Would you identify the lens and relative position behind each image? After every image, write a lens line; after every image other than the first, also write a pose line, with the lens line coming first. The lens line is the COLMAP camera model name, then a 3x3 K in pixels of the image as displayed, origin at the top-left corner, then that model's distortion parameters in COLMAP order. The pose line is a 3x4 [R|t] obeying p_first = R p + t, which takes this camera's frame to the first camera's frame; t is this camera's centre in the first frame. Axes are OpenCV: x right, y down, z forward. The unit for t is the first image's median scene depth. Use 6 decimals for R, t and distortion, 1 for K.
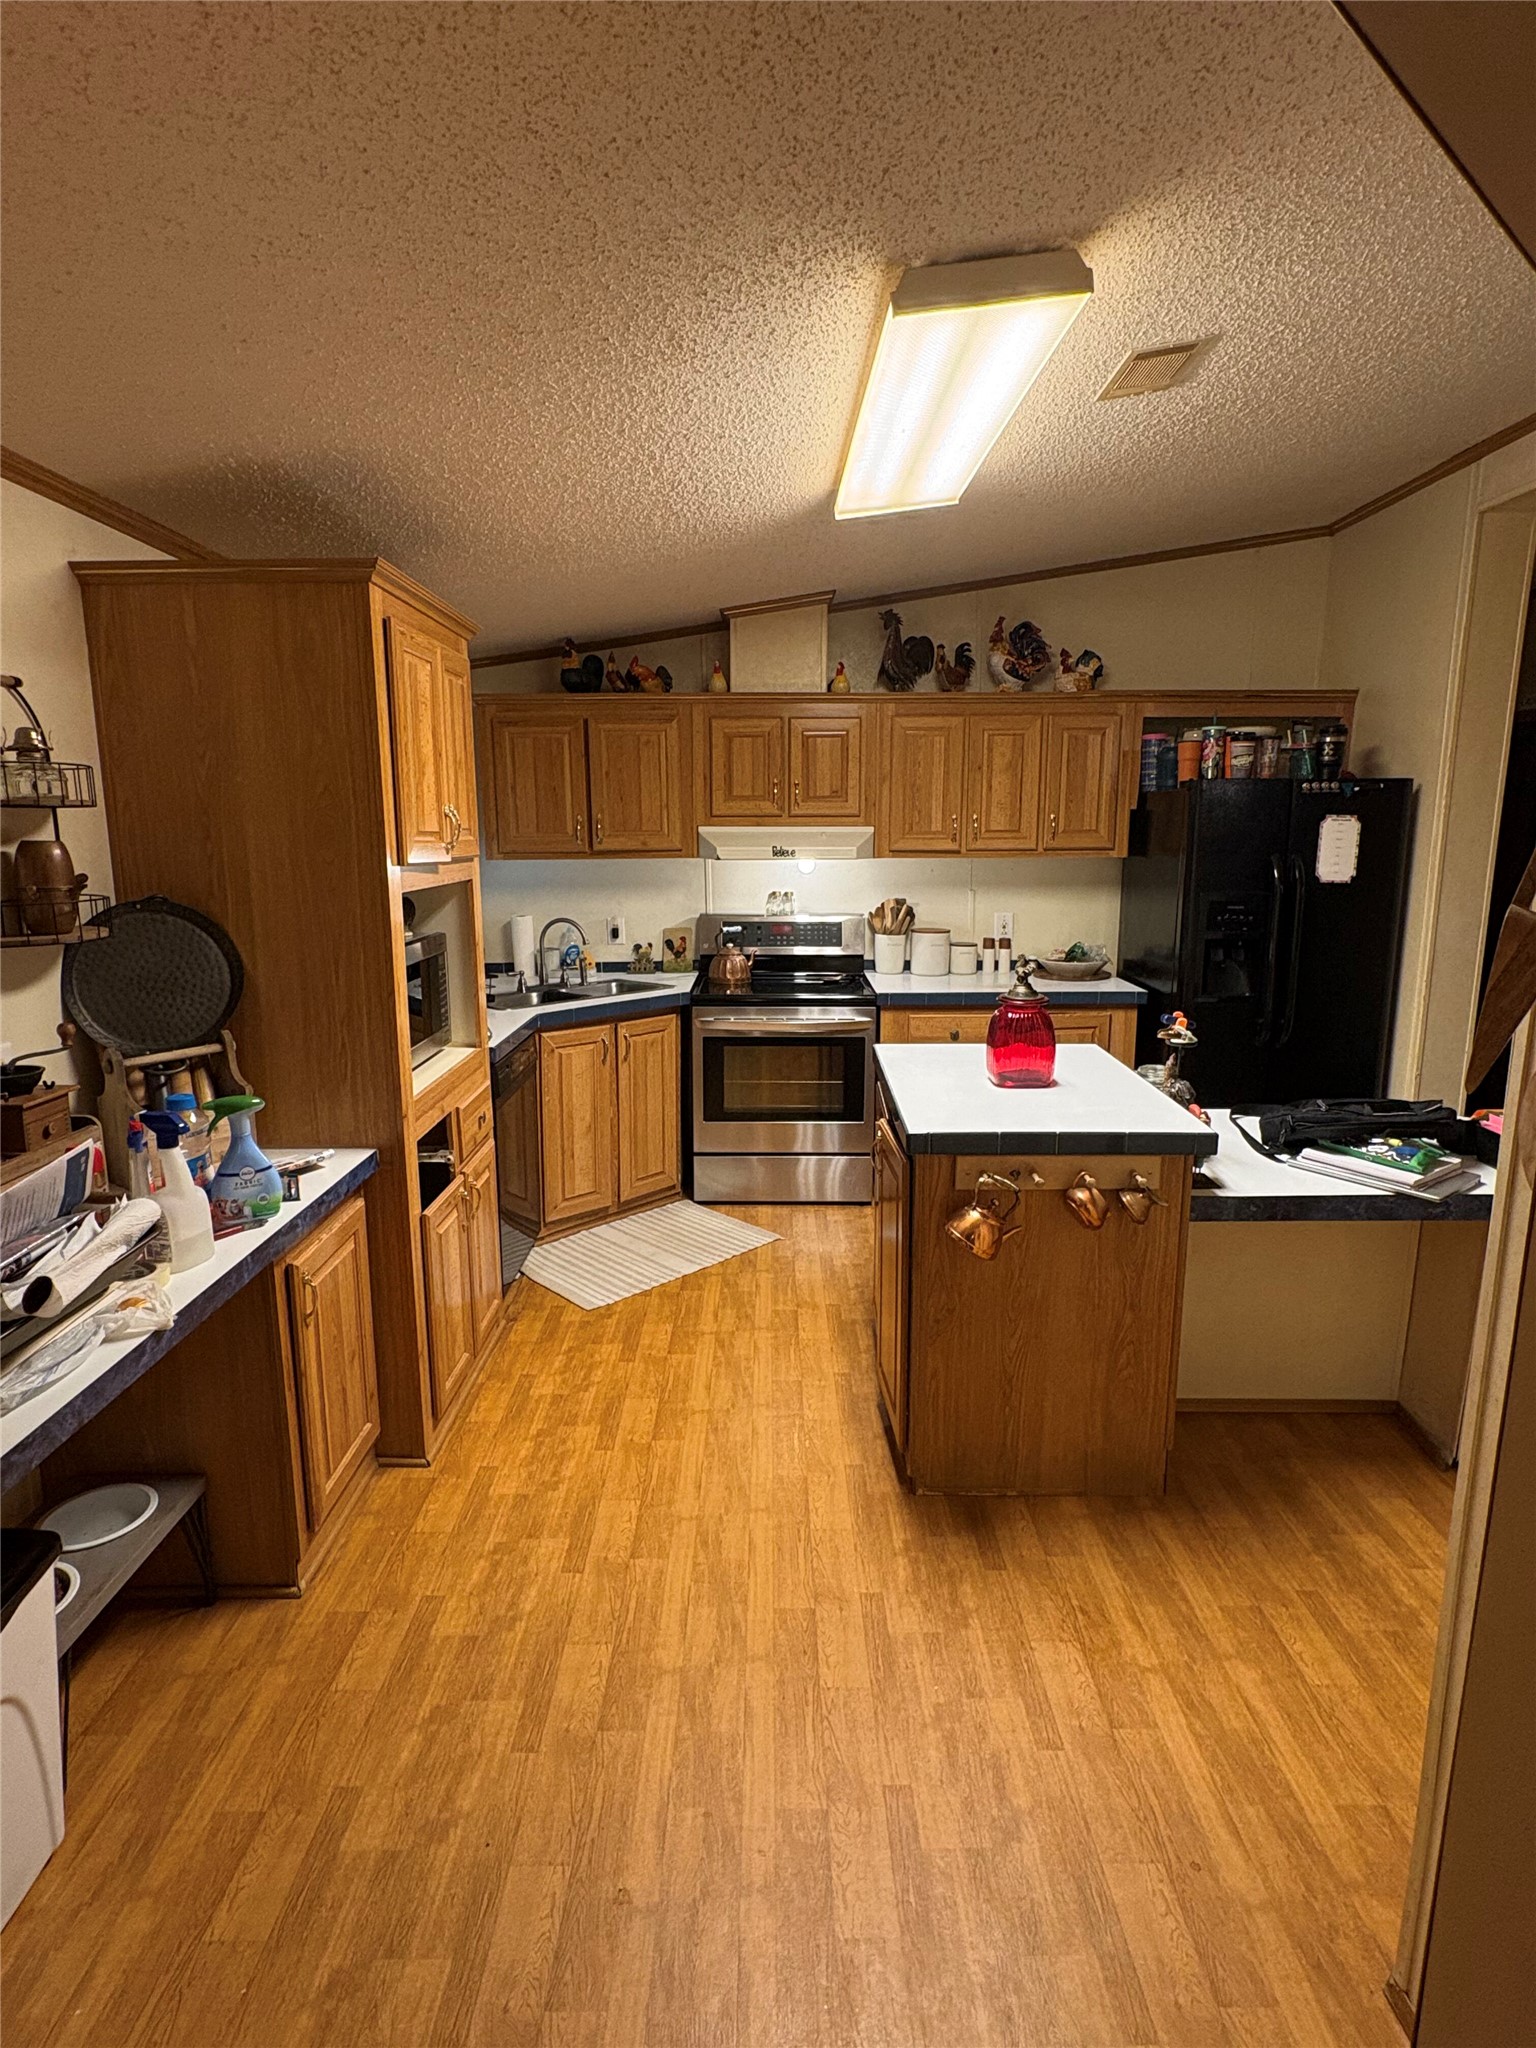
lens RADIAL K [[1061.0, 0, 767.1], [0, 1061.0, 1020.6], [0, 0, 1]] dist [-0.000466, 0.000415]
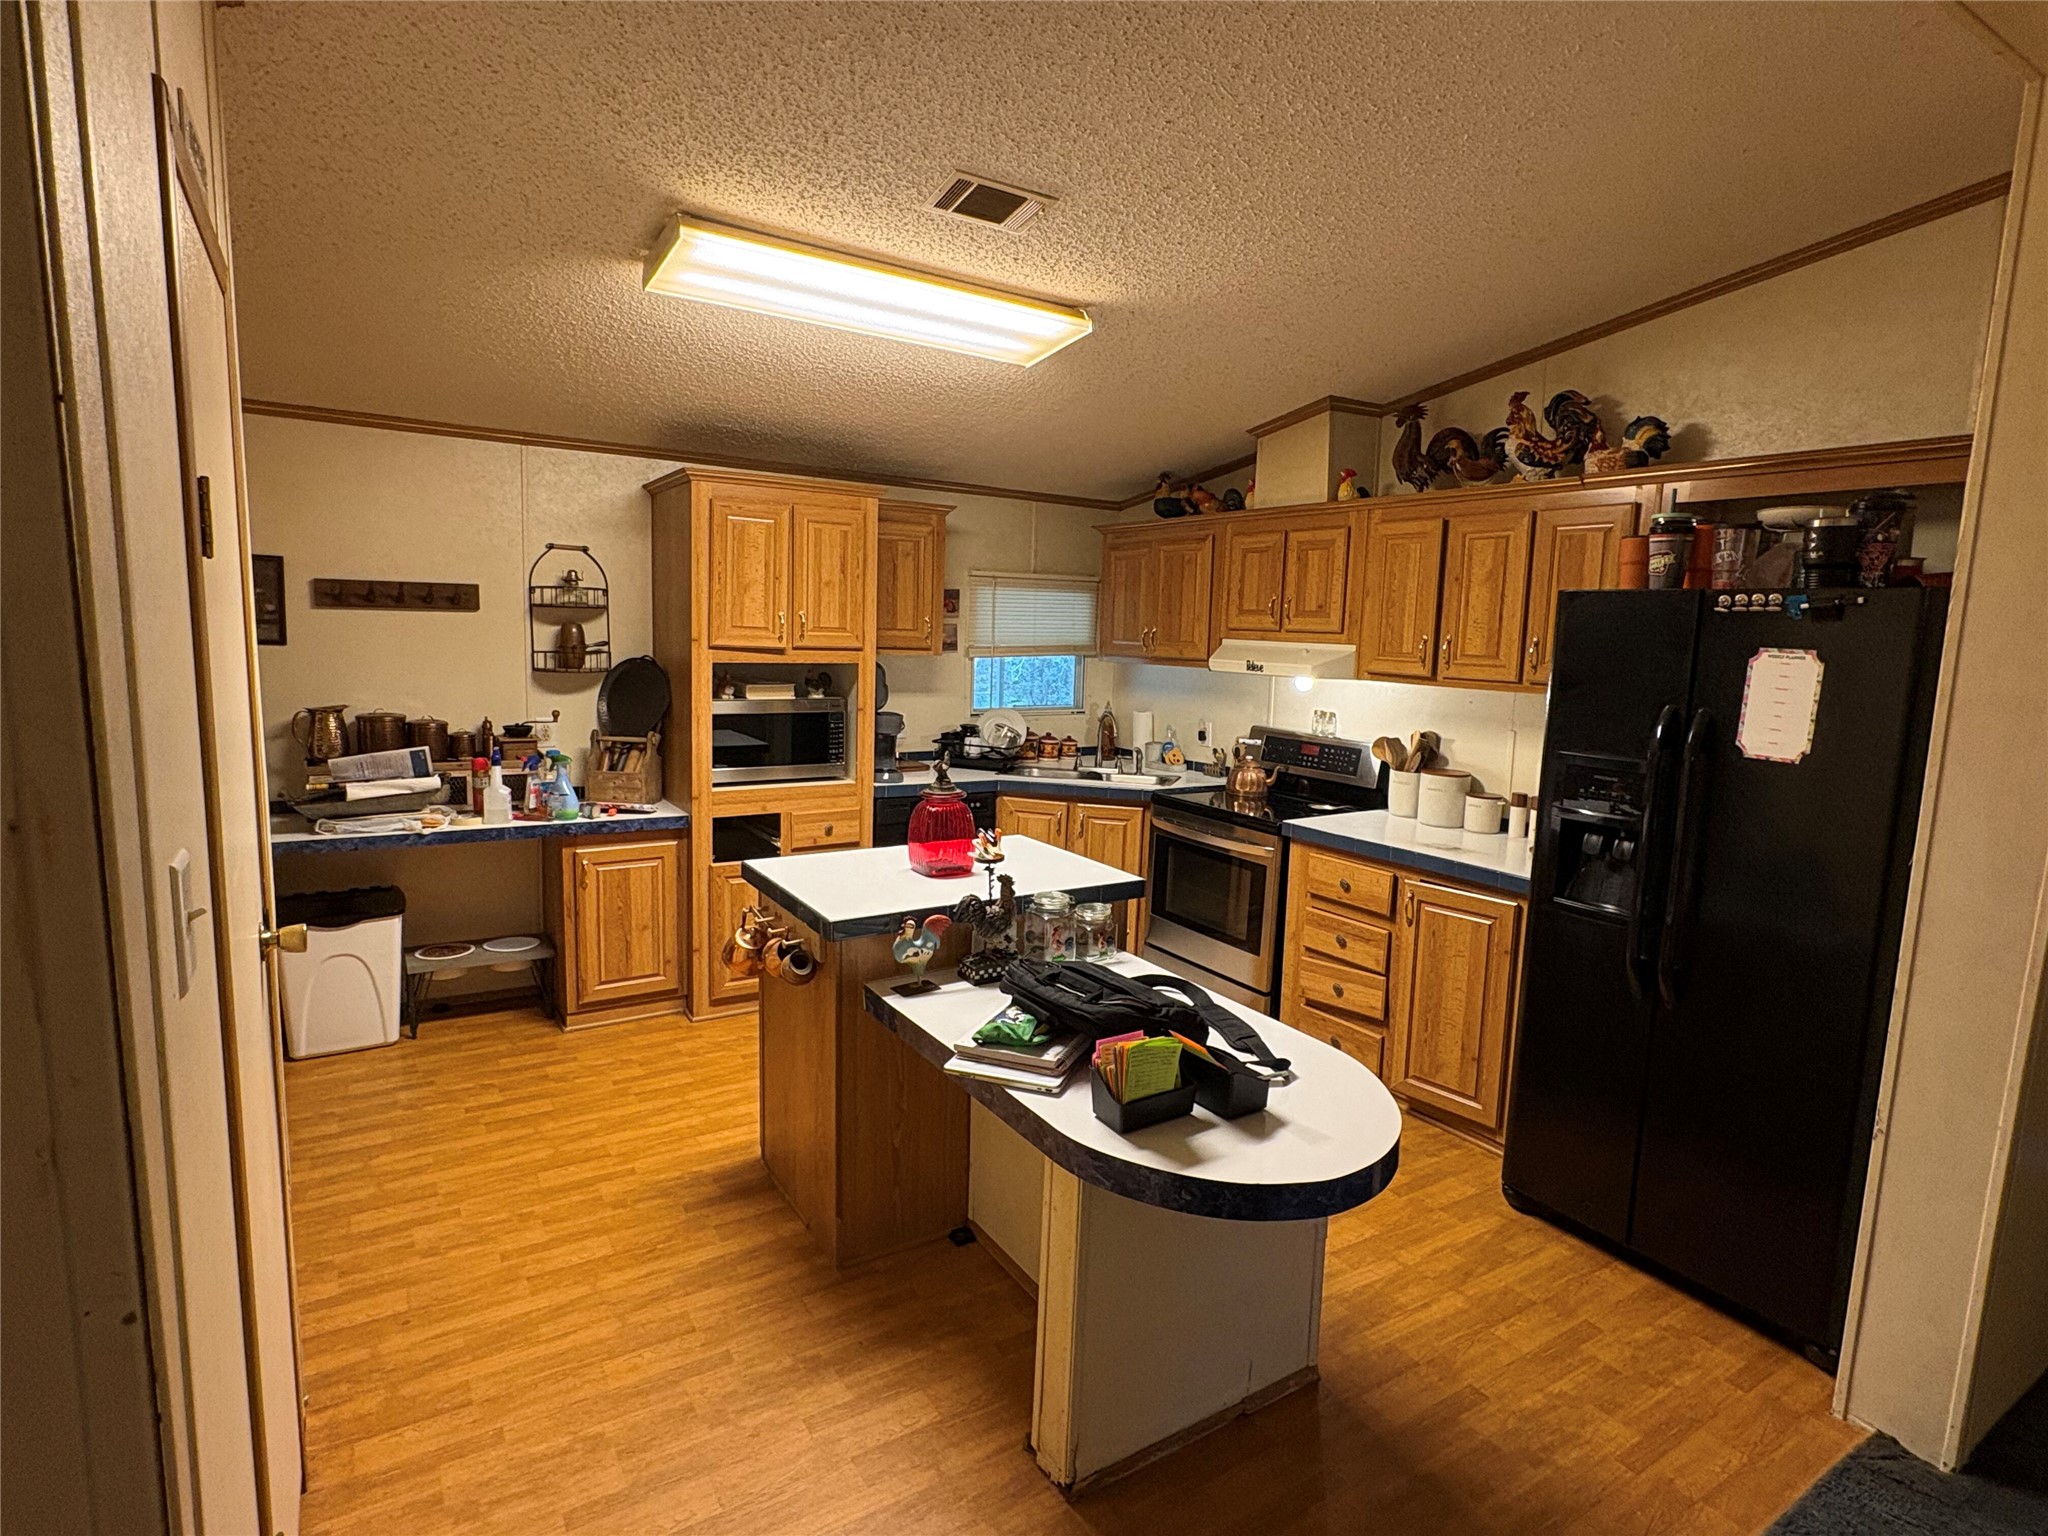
lens RADIAL K [[1061.0, 0, 1022.6], [0, 1061.0, 767.1], [0, 0, 1]] dist [-0.000466, 0.000415]
pose [[0.533854, 0.132470, -0.835136, 0.738906], [-0.186531, 0.981771, 0.036491, -0.063188], [0.824746, 0.136298, 0.548832, 0.294921]]
